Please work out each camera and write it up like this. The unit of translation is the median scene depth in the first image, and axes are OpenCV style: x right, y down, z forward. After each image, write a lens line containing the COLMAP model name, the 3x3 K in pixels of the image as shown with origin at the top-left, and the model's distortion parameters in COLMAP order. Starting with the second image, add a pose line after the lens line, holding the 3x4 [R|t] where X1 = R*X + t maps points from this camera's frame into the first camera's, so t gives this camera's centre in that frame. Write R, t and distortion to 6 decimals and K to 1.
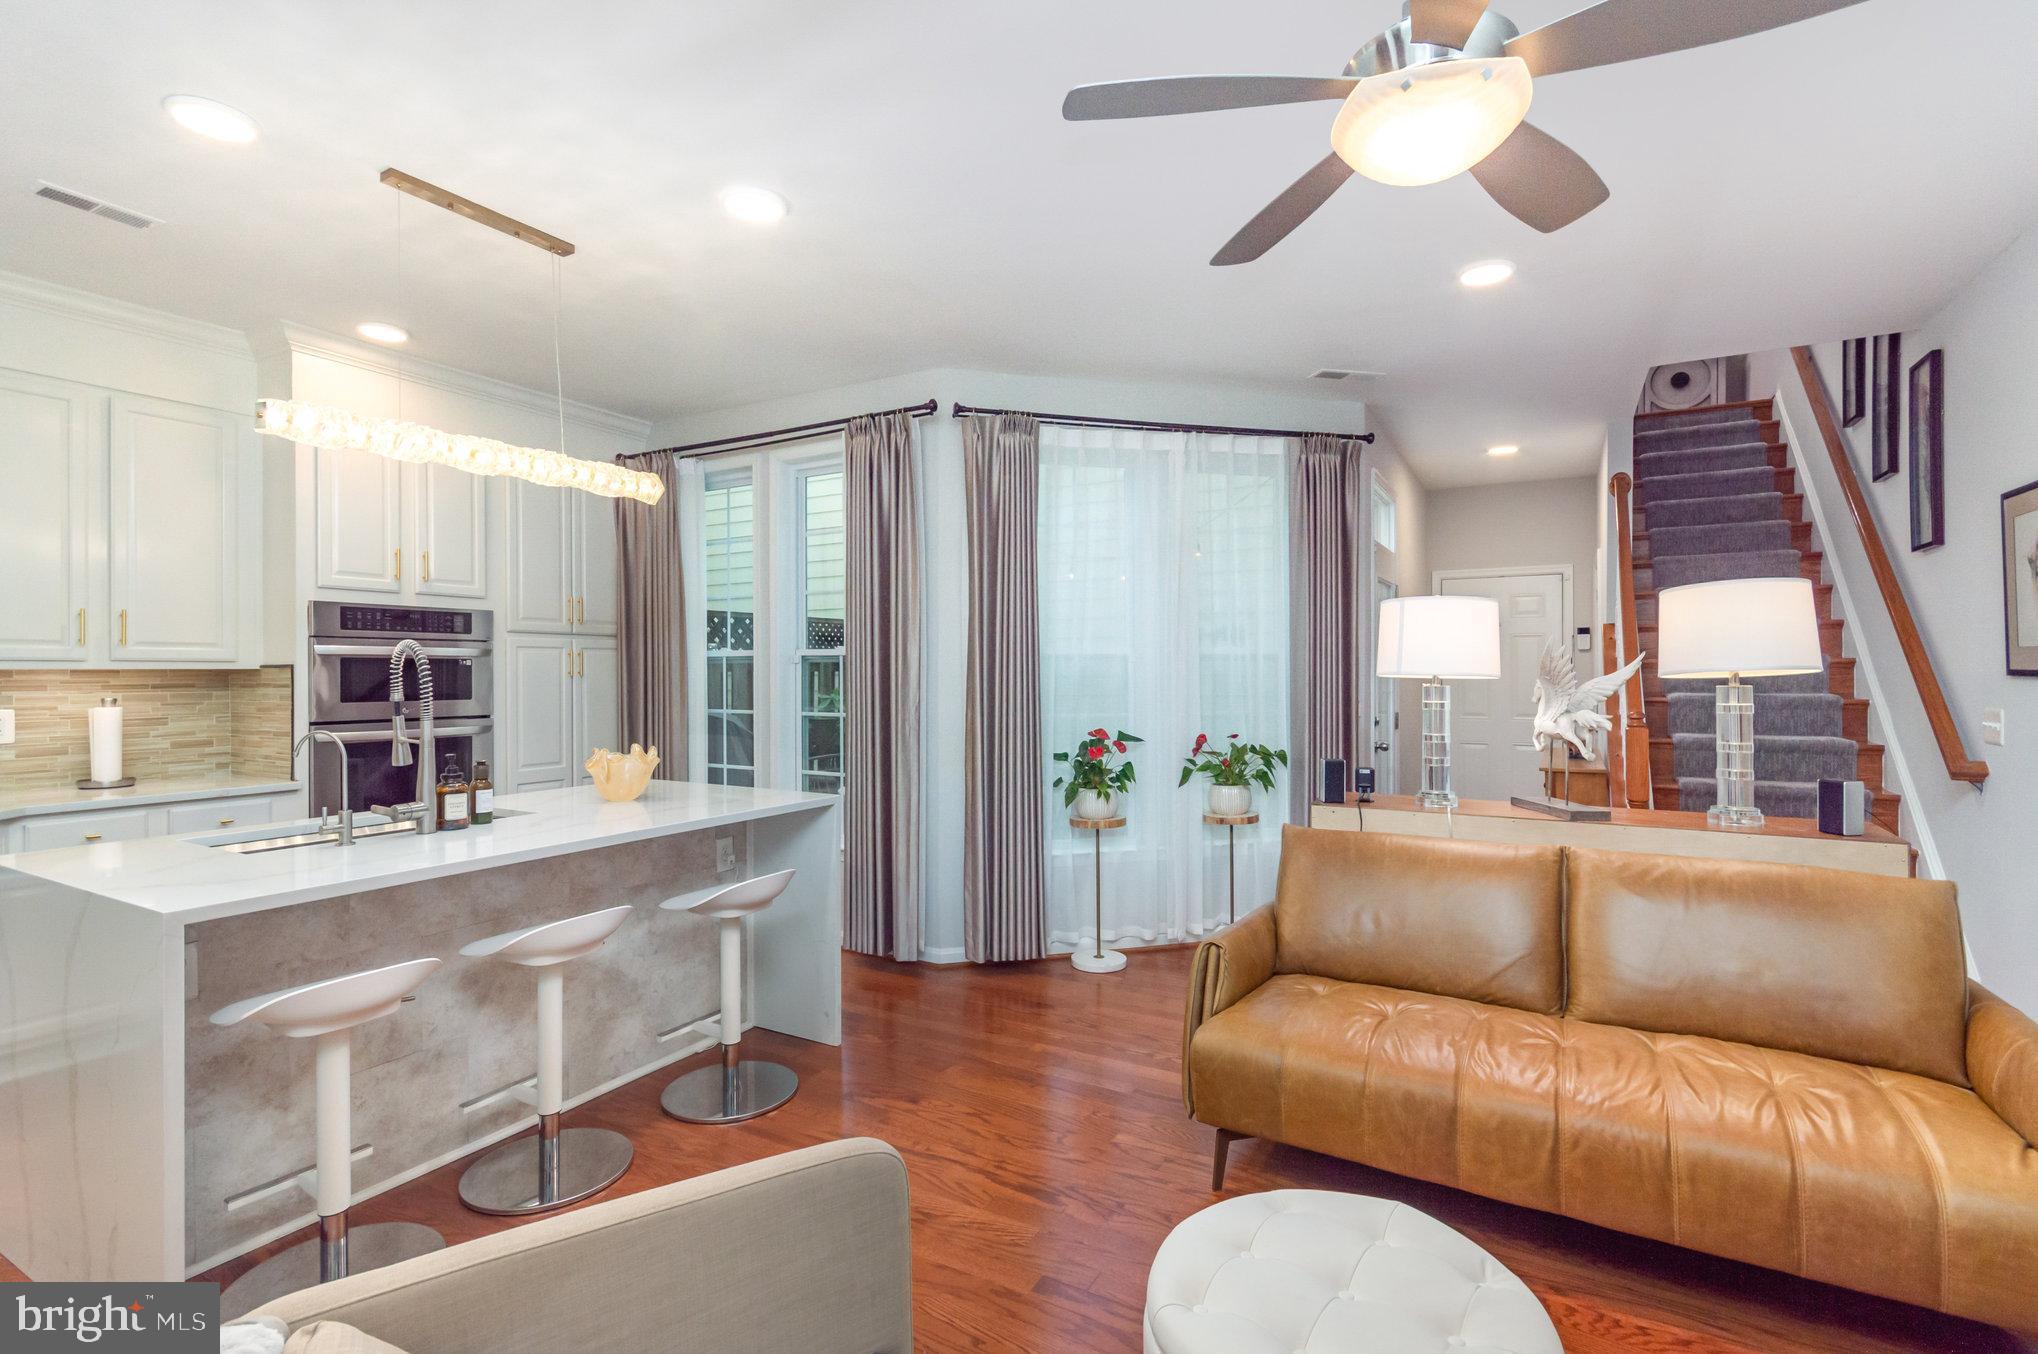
lens RADIAL K [[916.3, 0, 1017.2], [0, 916.3, 681.2], [0, 0, 1]] dist [0.004089, 0.000532]
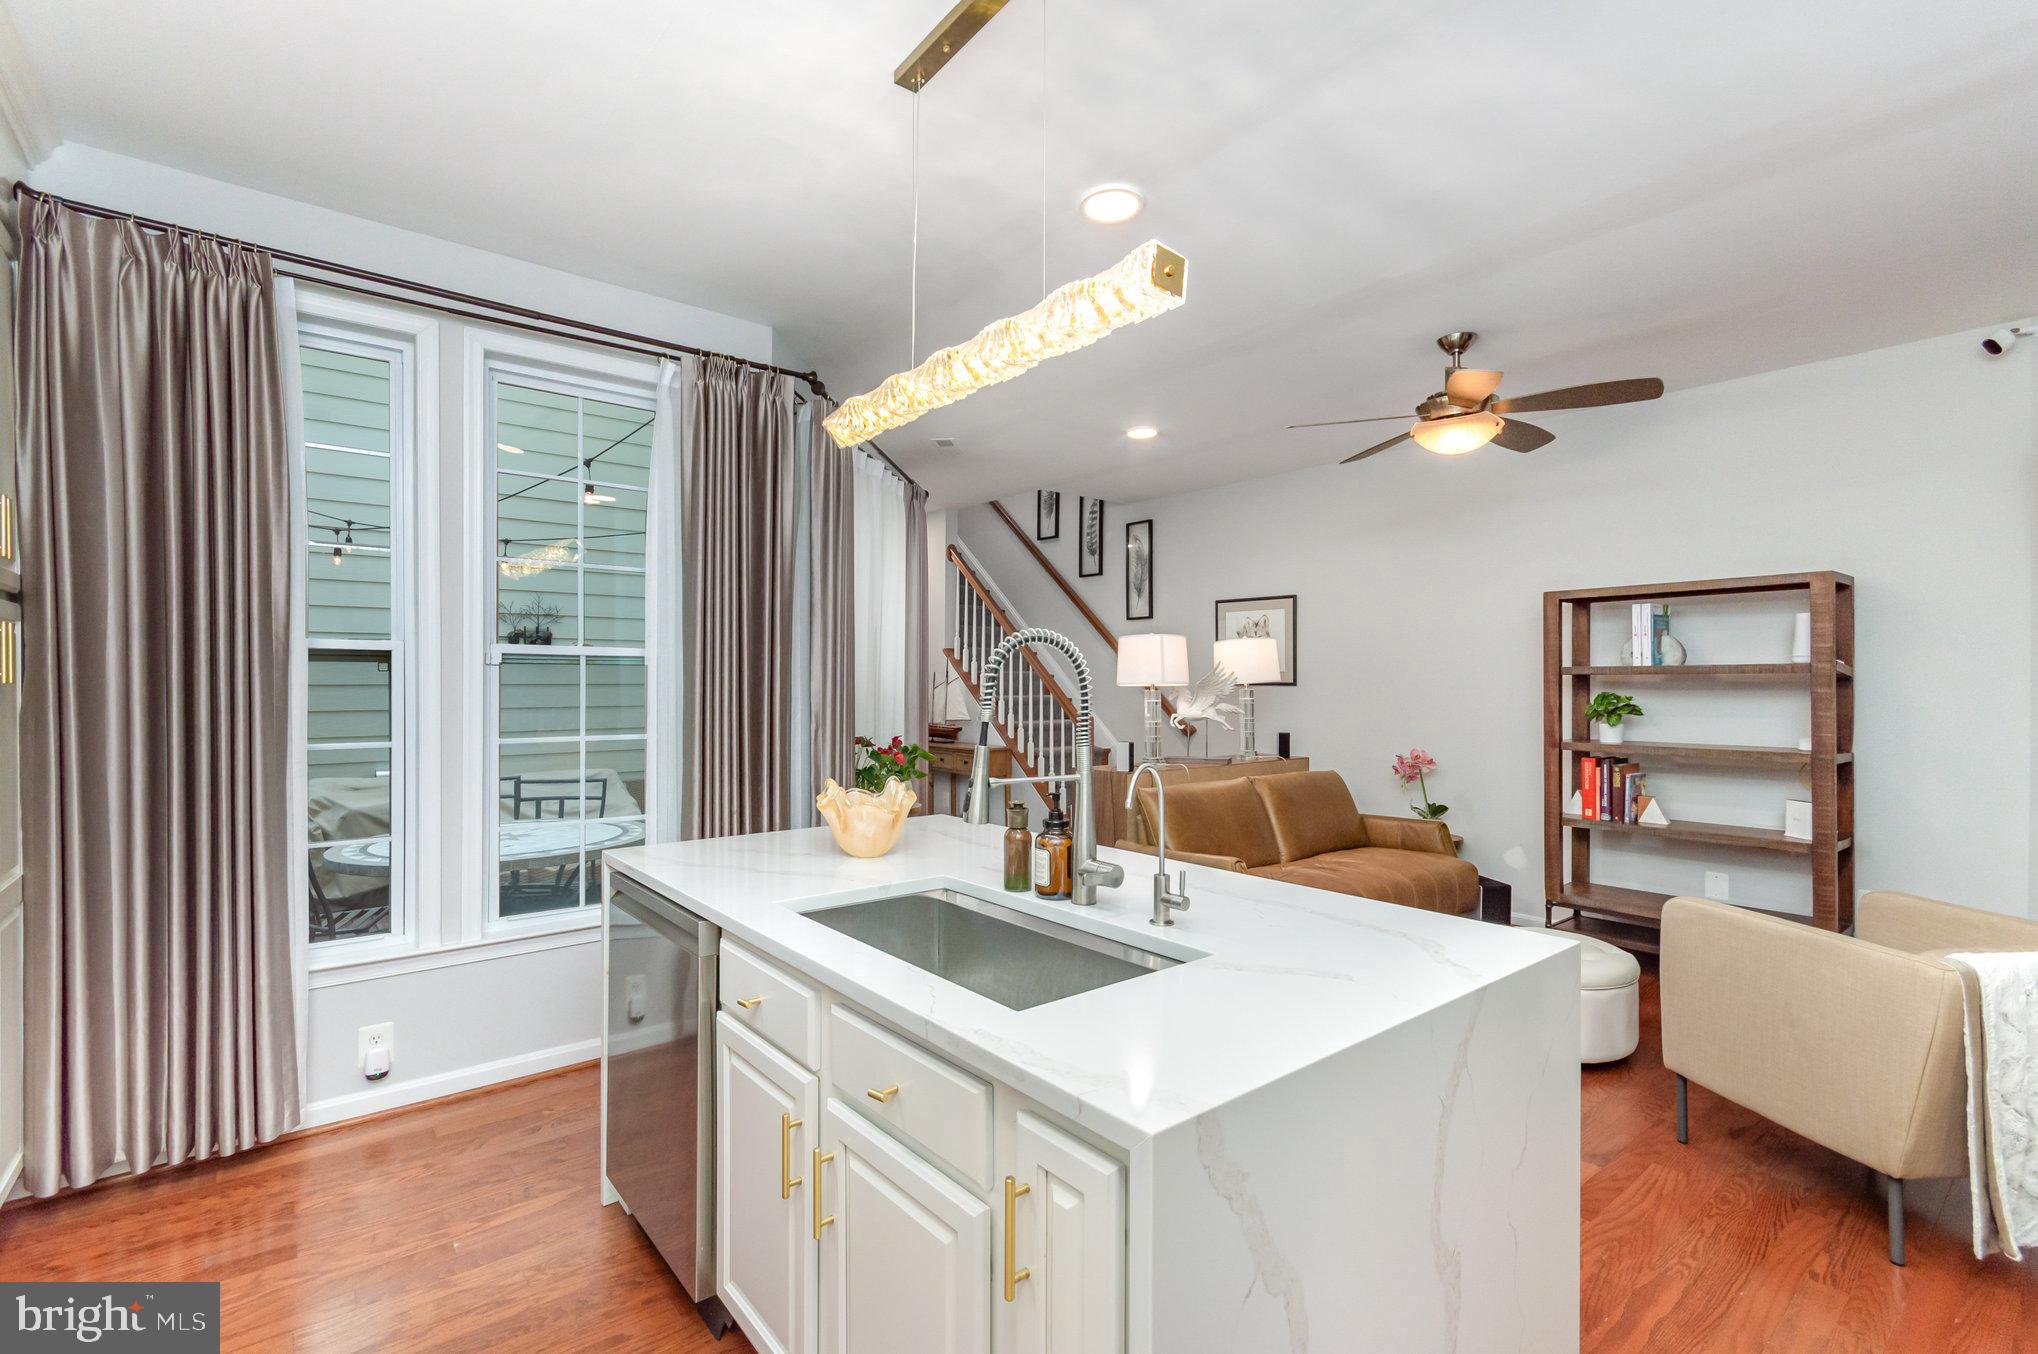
lens RADIAL K [[916.3, 0, 1017.2], [0, 916.3, 681.2], [0, 0, 1]] dist [0.004089, 0.000532]
pose [[0.344936, 0.001664, 0.938625, -0.814437], [0.009800, 0.999938, -0.005374, -0.005582], [-0.938575, 0.011052, 0.344898, 0.495120]]
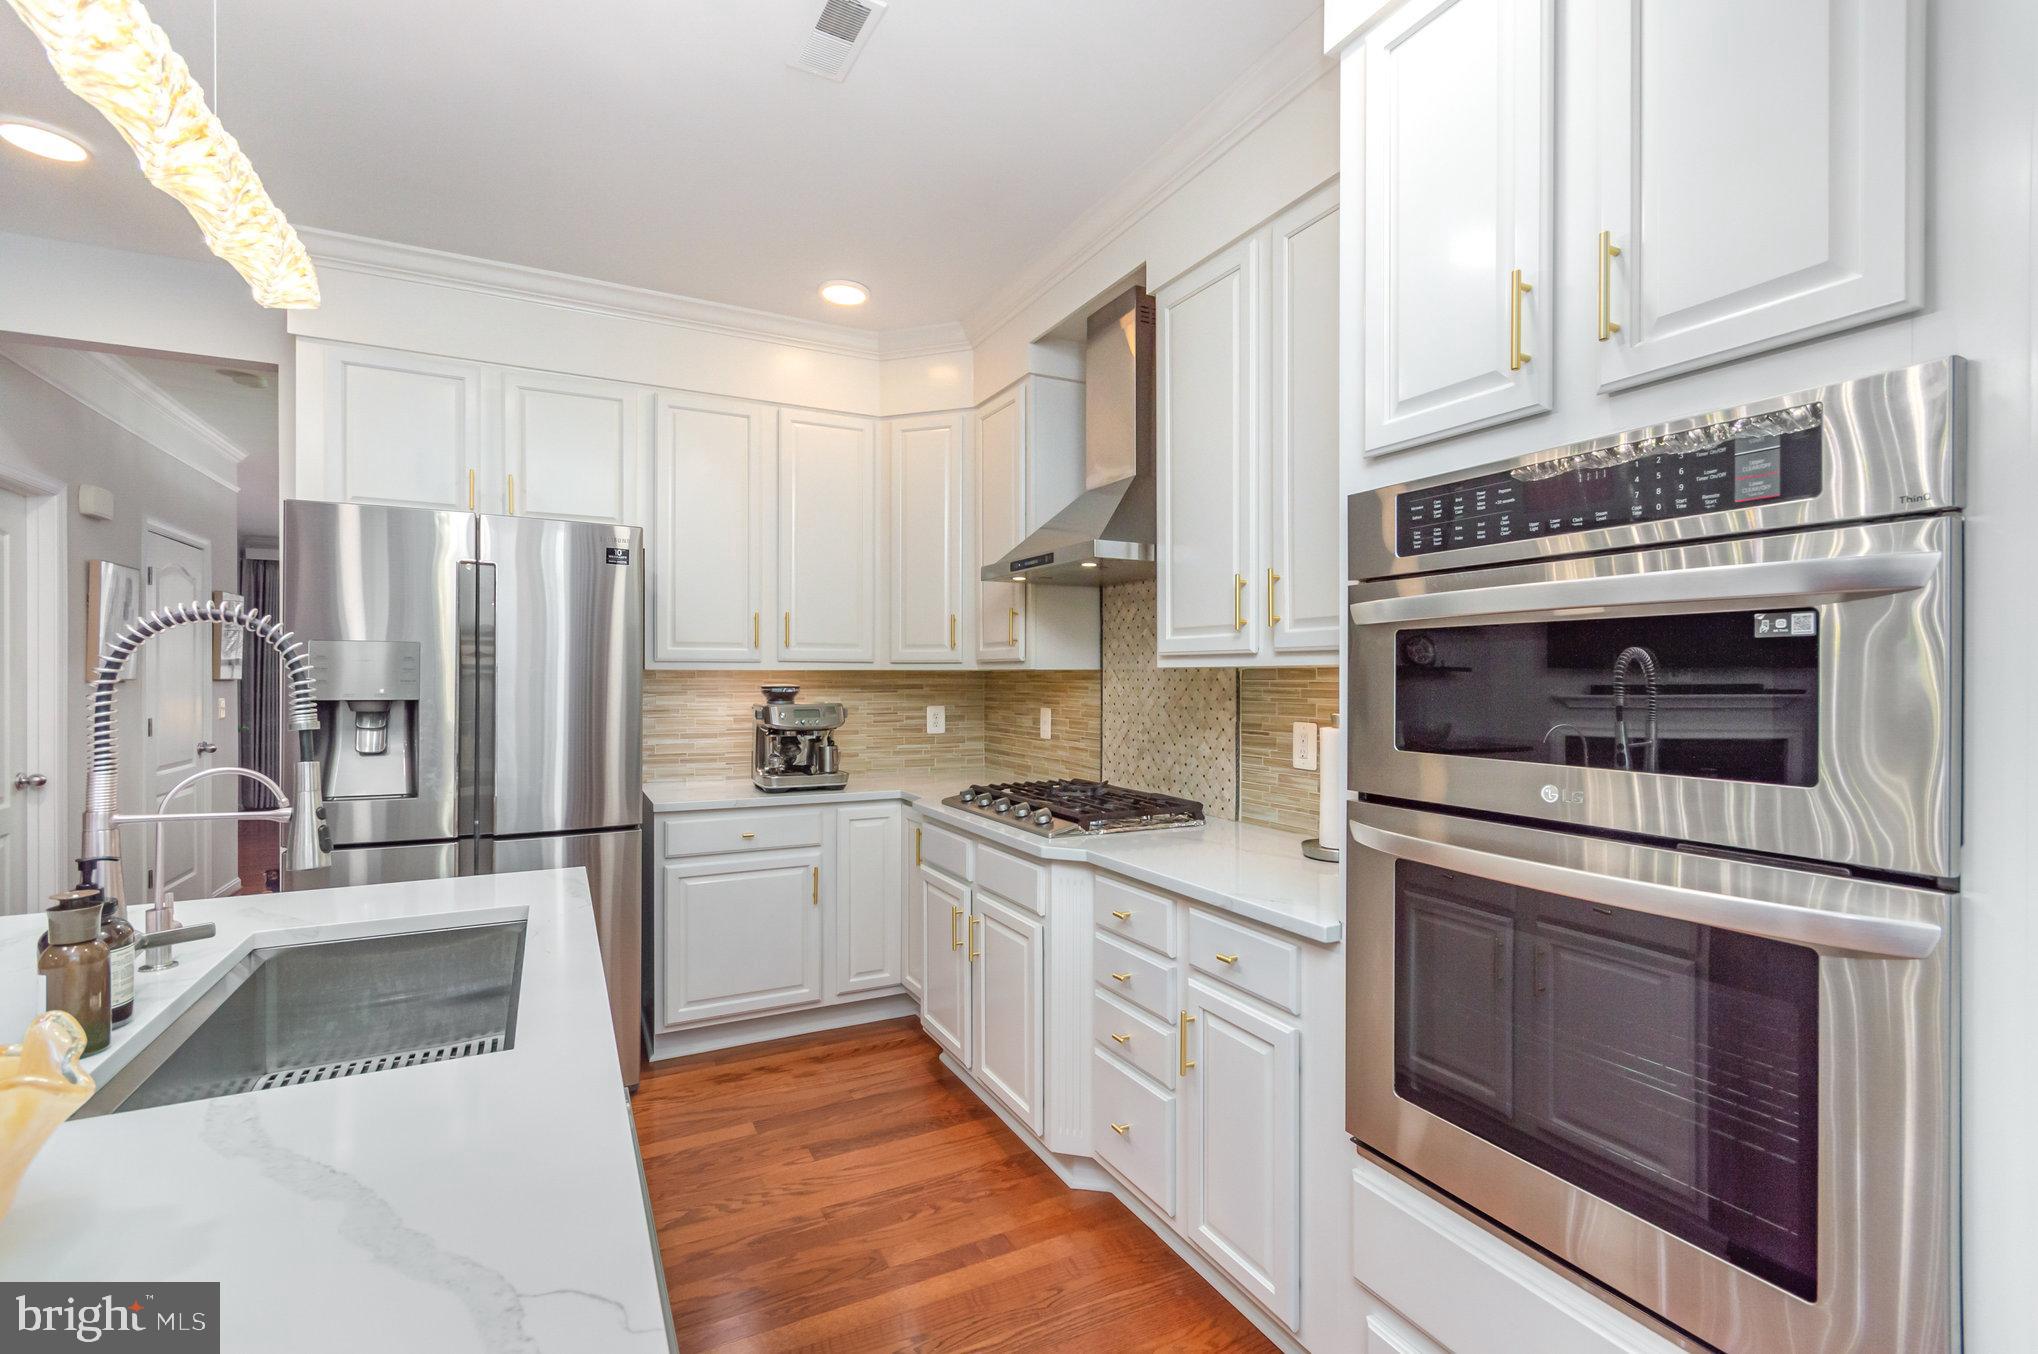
lens RADIAL K [[916.3, 0, 1017.2], [0, 916.3, 681.2], [0, 0, 1]] dist [0.004089, 0.000532]
pose [[-0.547402, 0.007277, -0.836838, -0.312215], [-0.007048, 0.999887, 0.013304, -0.008231], [0.836840, 0.013181, -0.547289, 1.006878]]
